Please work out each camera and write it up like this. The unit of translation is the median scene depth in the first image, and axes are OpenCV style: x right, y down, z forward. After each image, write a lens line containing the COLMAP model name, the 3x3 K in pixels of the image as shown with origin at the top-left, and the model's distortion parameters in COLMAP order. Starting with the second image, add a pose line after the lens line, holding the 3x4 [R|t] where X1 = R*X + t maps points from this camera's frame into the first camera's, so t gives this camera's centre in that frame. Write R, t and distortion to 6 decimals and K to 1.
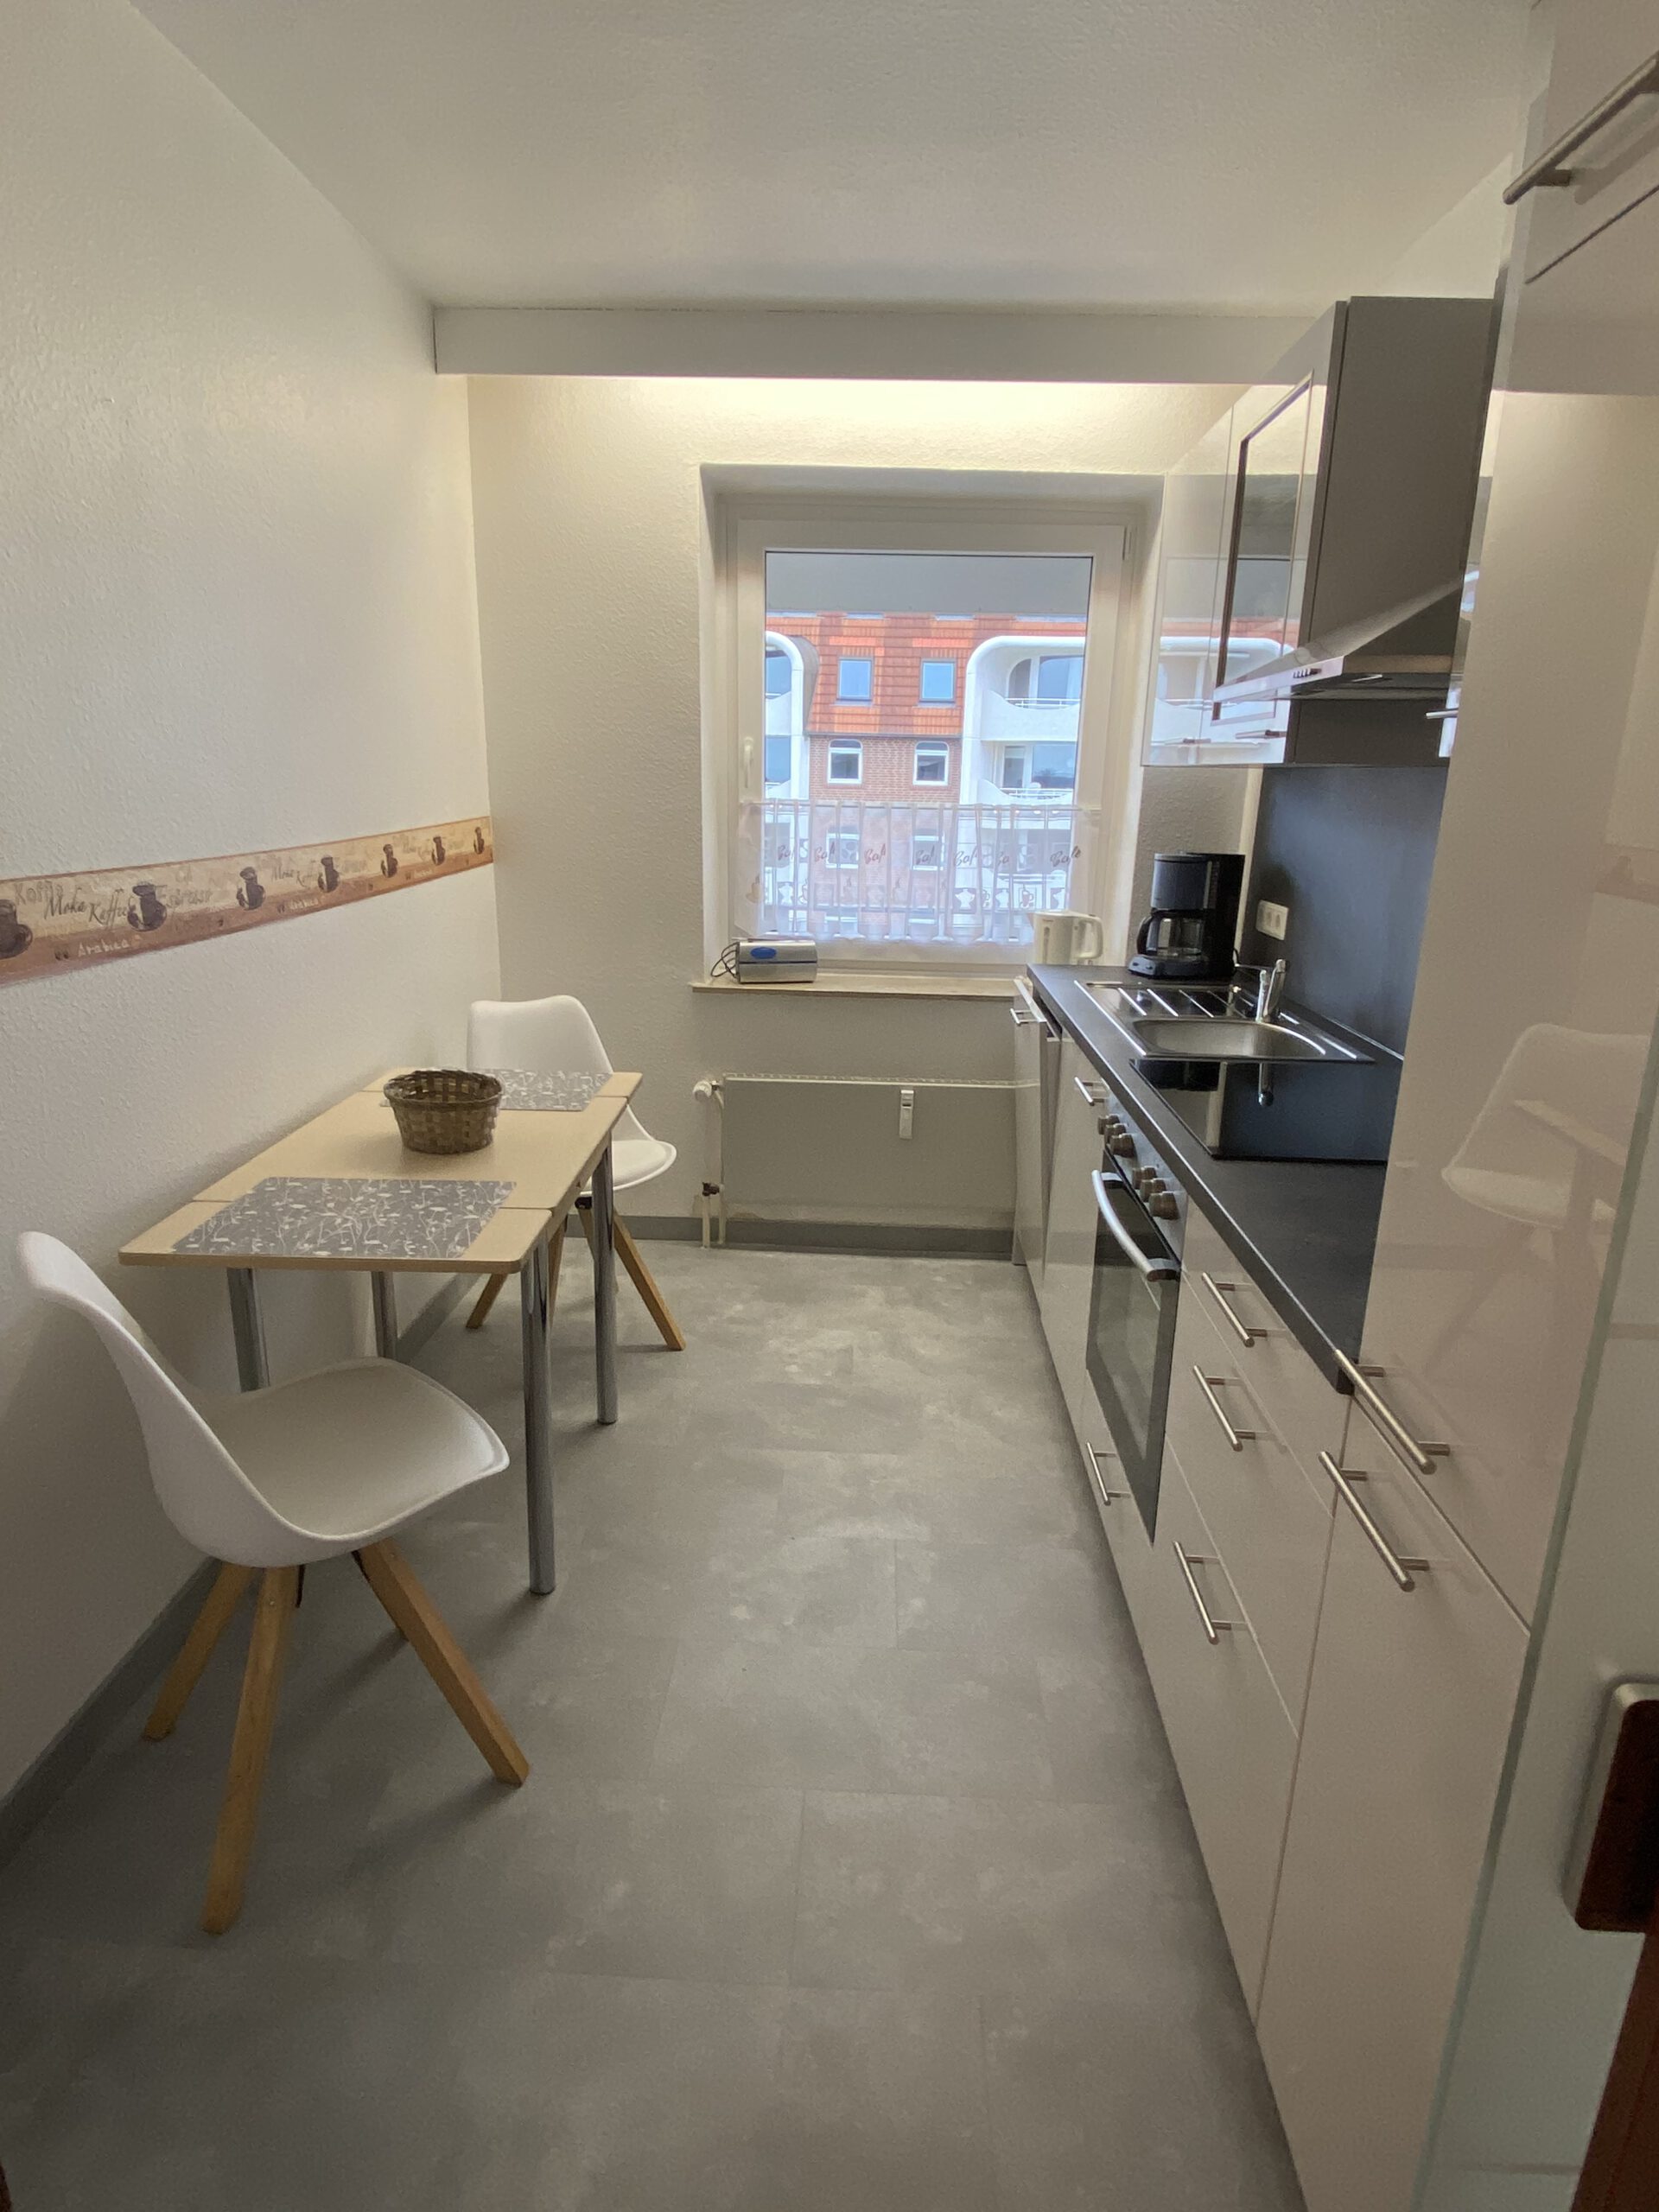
lens RADIAL K [[1209.8, 0, 829.5], [0, 1209.8, 1106.0], [0, 0, 1]] dist [0.097019, -0.144964]
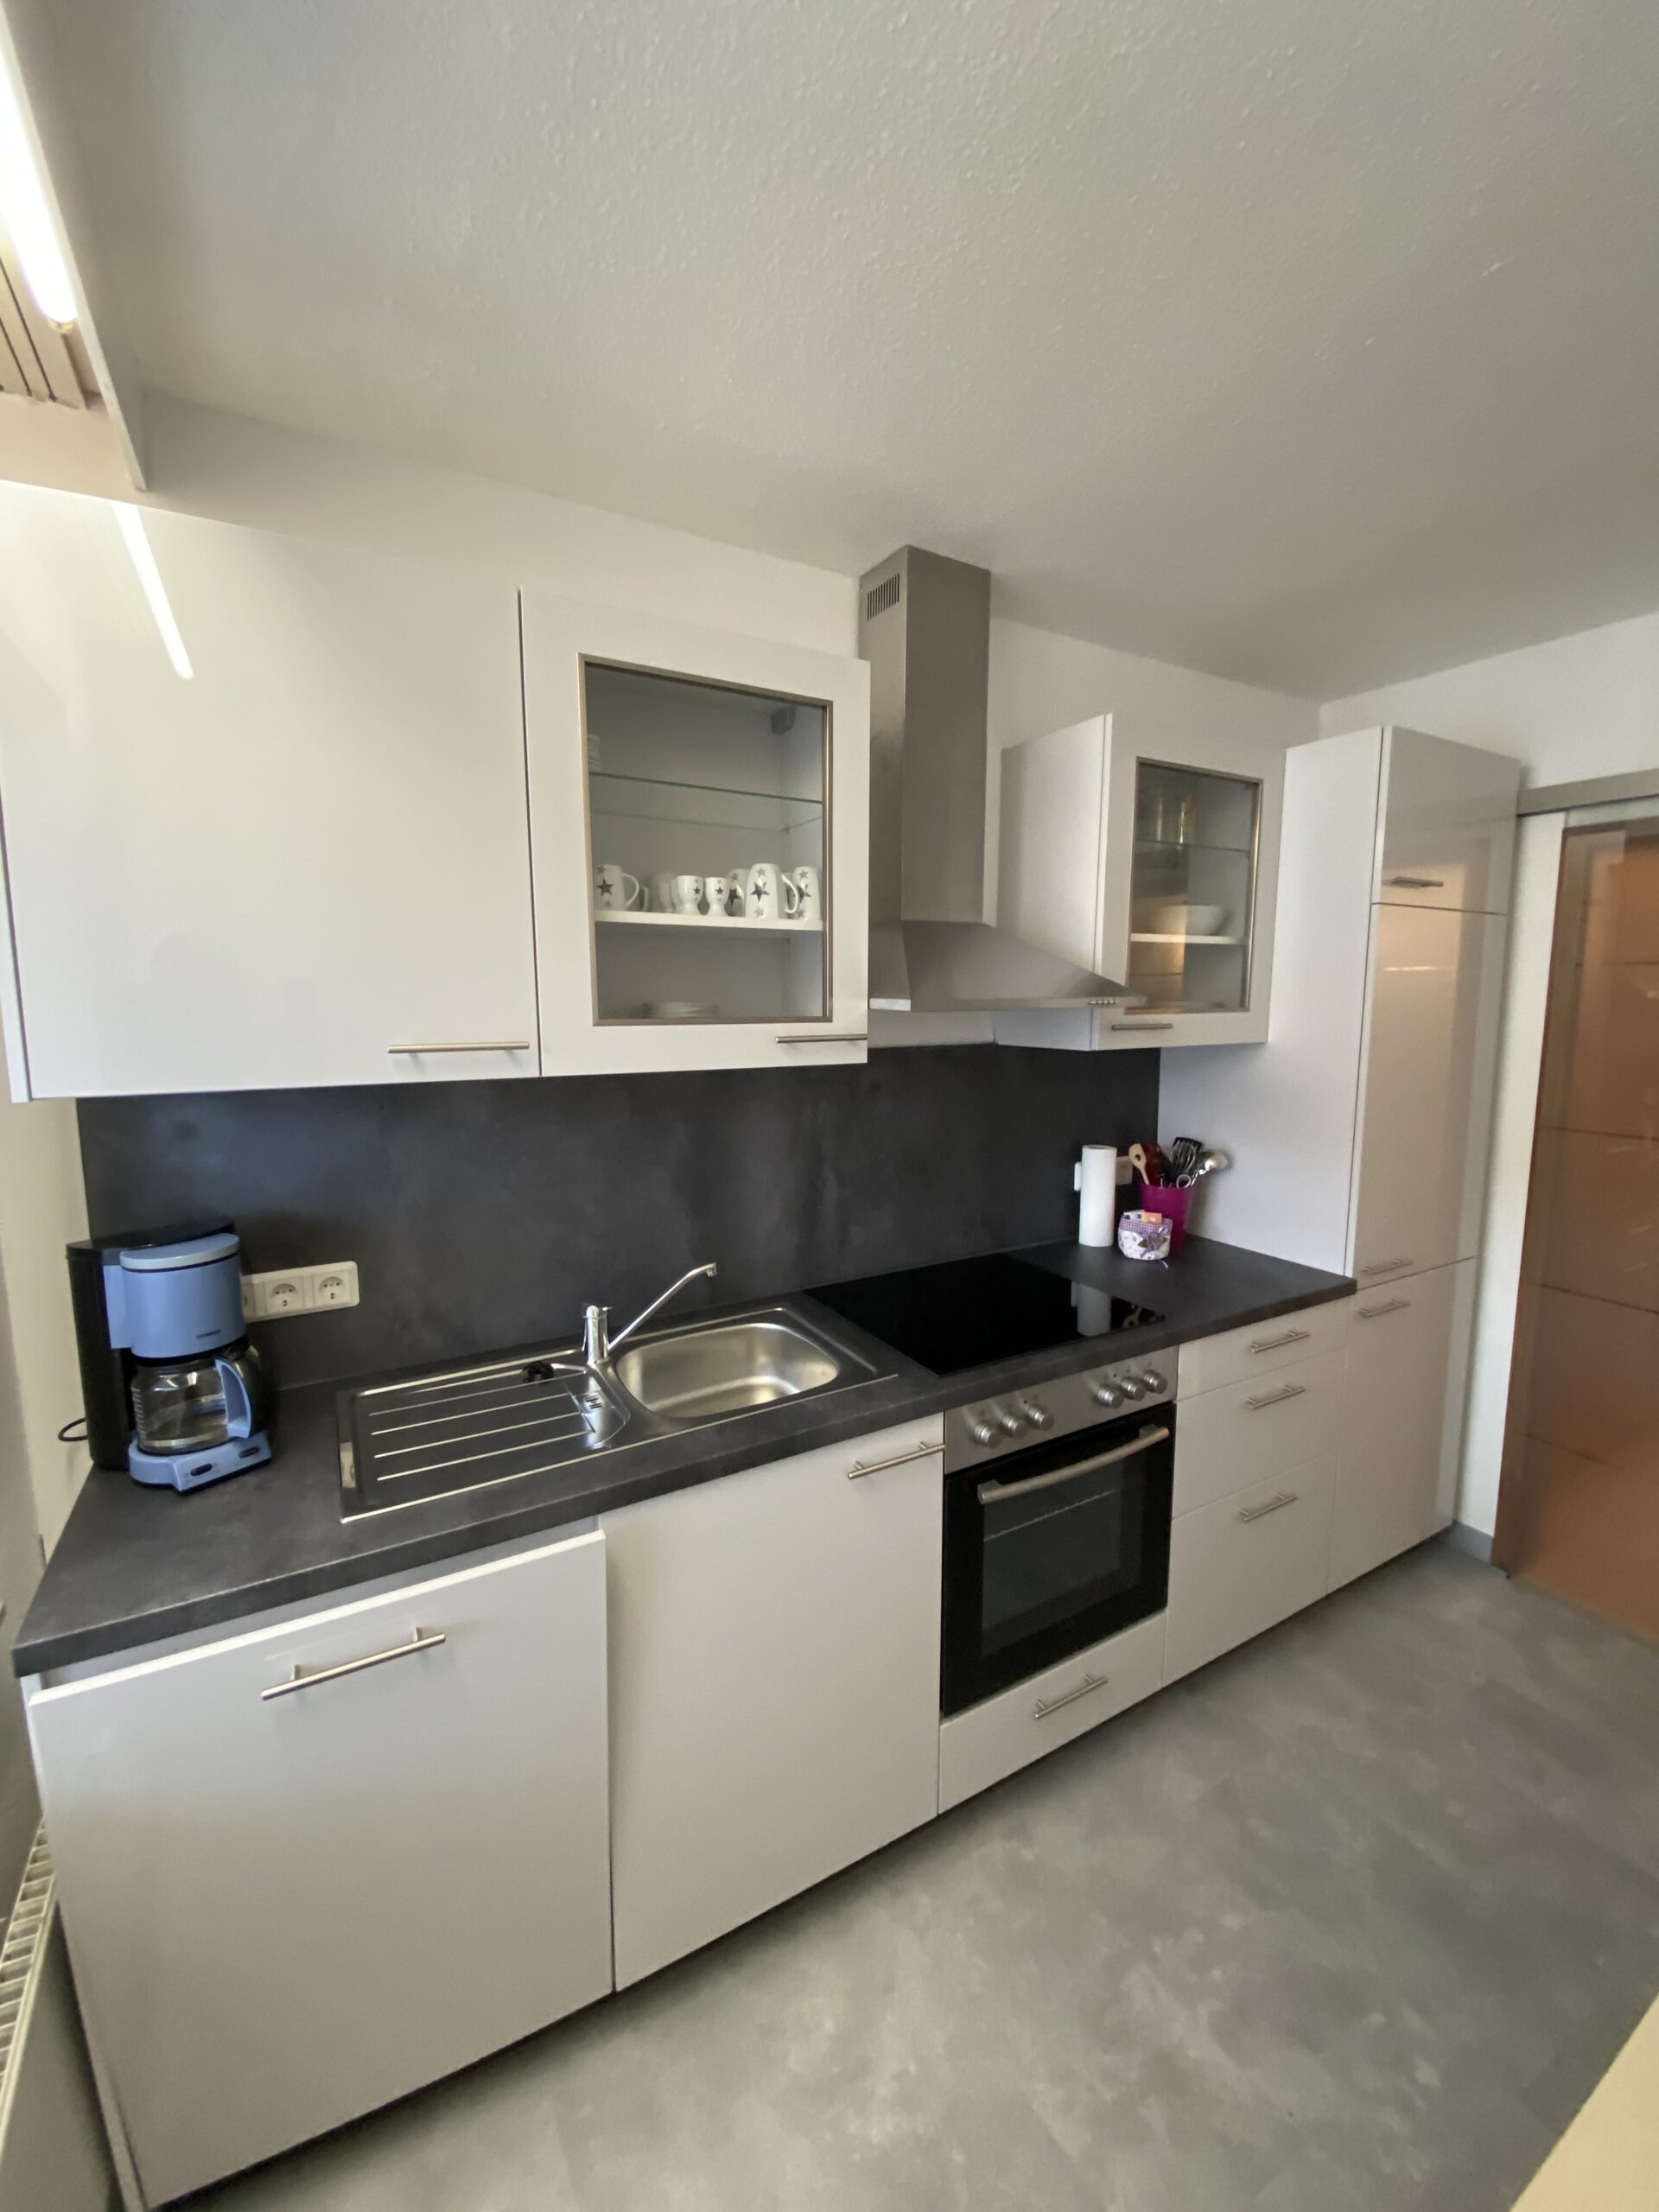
lens RADIAL K [[881.0, 0, 829.5], [0, 881.0, 1106.0], [0, 0, 1]] dist [0.023956, -0.022948]
pose [[-0.533647, -0.132808, 0.835214, -0.149187], [0.213198, 0.934570, 0.284826, -0.269407], [-0.818393, 0.330063, -0.470416, 0.800155]]
